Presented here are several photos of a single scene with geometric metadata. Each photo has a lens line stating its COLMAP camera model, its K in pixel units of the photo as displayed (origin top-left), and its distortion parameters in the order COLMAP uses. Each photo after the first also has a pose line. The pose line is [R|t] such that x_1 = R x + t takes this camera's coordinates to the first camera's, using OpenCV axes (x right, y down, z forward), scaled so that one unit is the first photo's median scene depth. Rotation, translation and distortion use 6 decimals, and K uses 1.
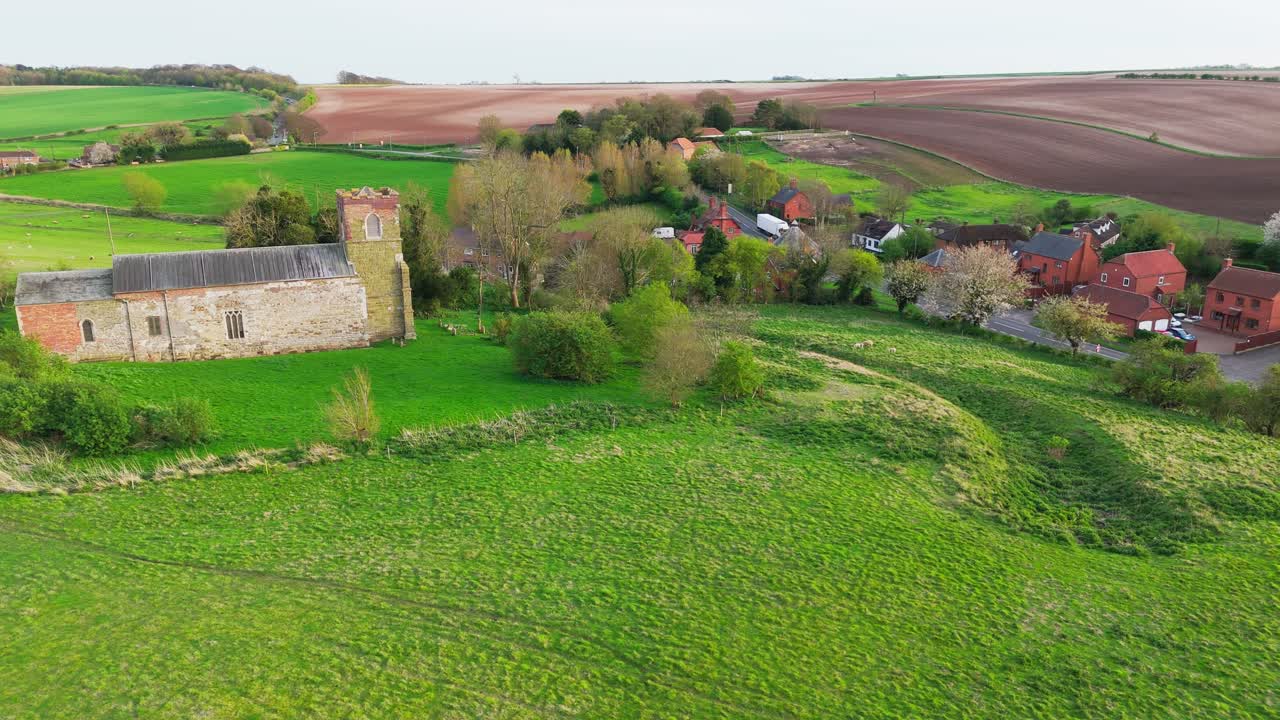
lens RADIAL K [[935.3, 0, 635.5], [0, 935.3, 366.7], [0, 0, 1]] dist [0.069199, -0.067138]
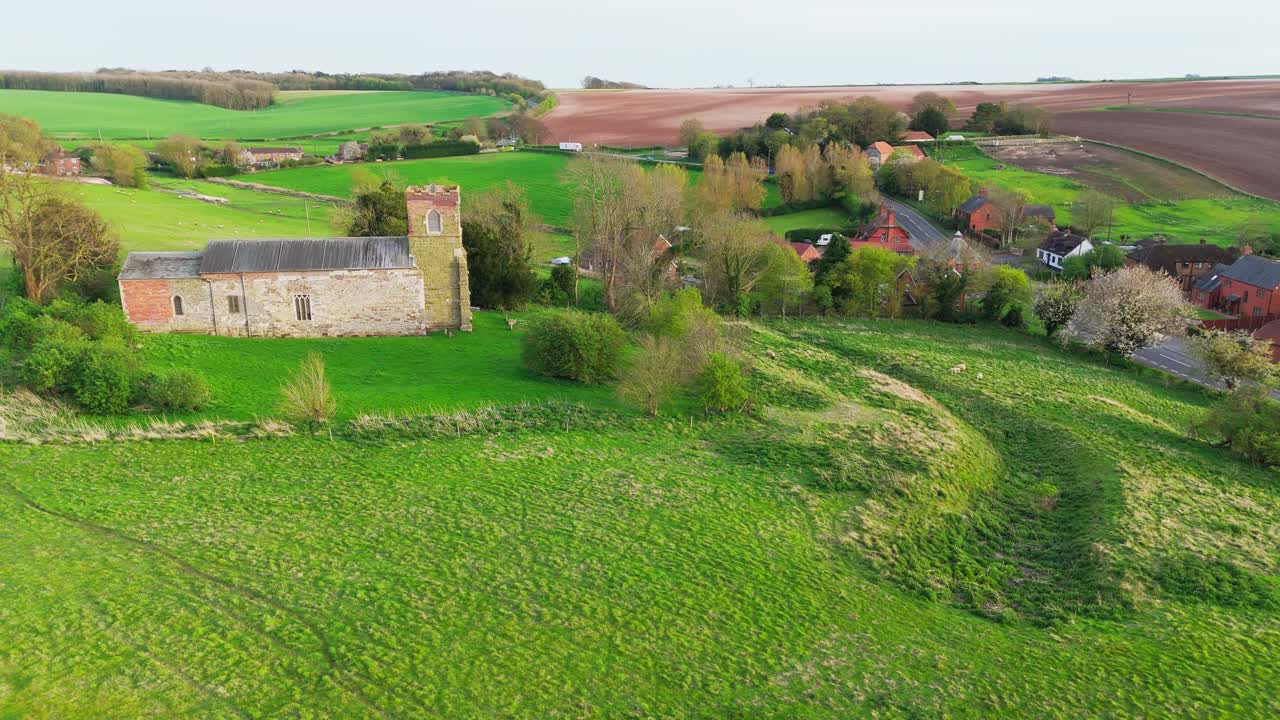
lens RADIAL K [[935.3, 0, 635.5], [0, 935.3, 366.7], [0, 0, 1]] dist [0.069199, -0.067138]
pose [[0.968701, 0.070709, -0.237946, 0.123145], [-0.071498, 0.997427, 0.005324, -0.005511], [0.237710, 0.011855, 0.971264, 0.021333]]
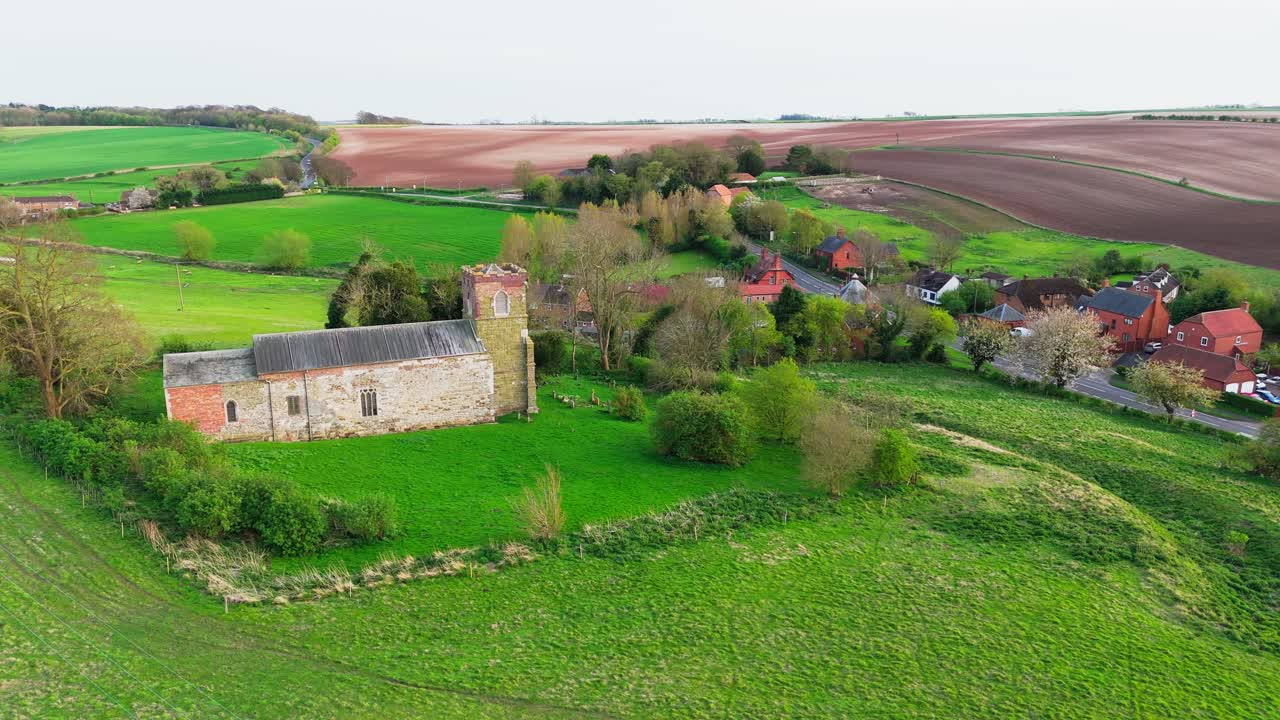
lens RADIAL K [[935.3, 0, 635.5], [0, 935.3, 366.7], [0, 0, 1]] dist [0.069199, -0.067138]
pose [[0.999972, 0.001296, -0.007342, -0.077437], [-0.001560, 0.999348, -0.036072, -0.027469], [0.007290, 0.036082, 0.999322, -0.001304]]
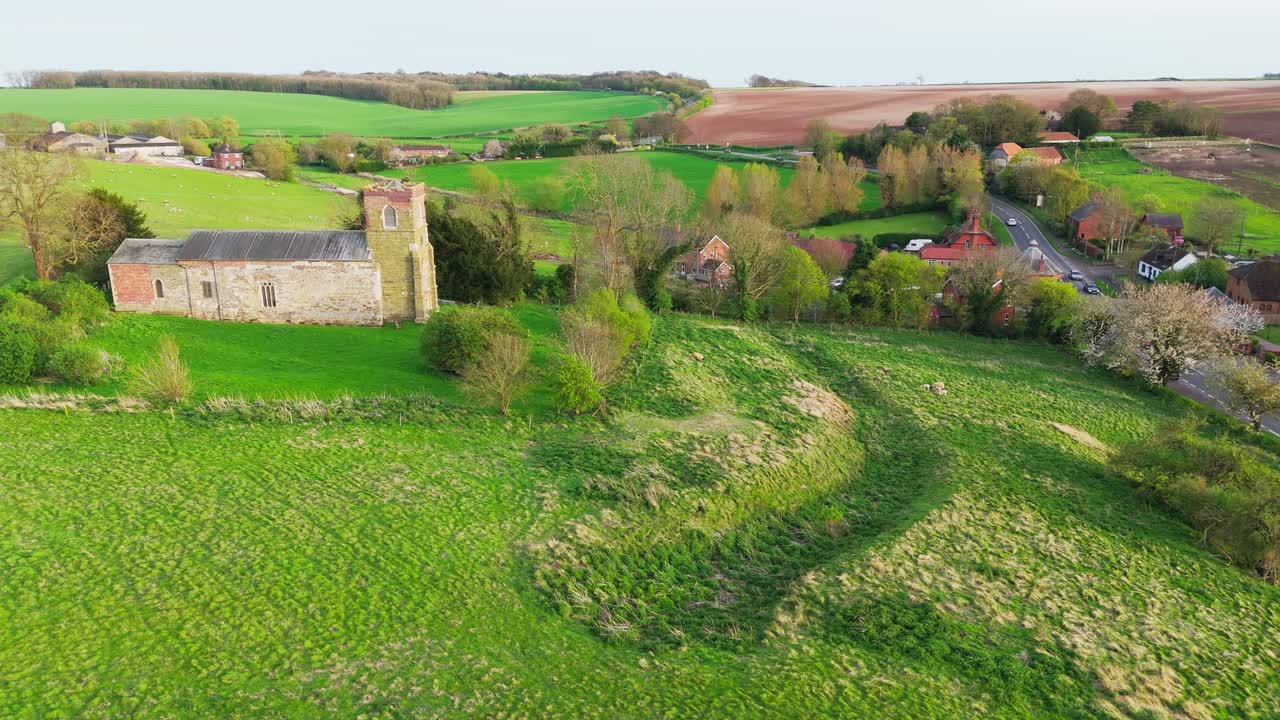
lens RADIAL K [[935.3, 0, 635.5], [0, 935.3, 366.7], [0, 0, 1]] dist [0.069199, -0.067138]
pose [[0.907520, 0.117911, -0.403118, 0.270558], [-0.118651, 0.992664, 0.023238, -0.021773], [0.402901, 0.026742, 0.914853, 0.072292]]
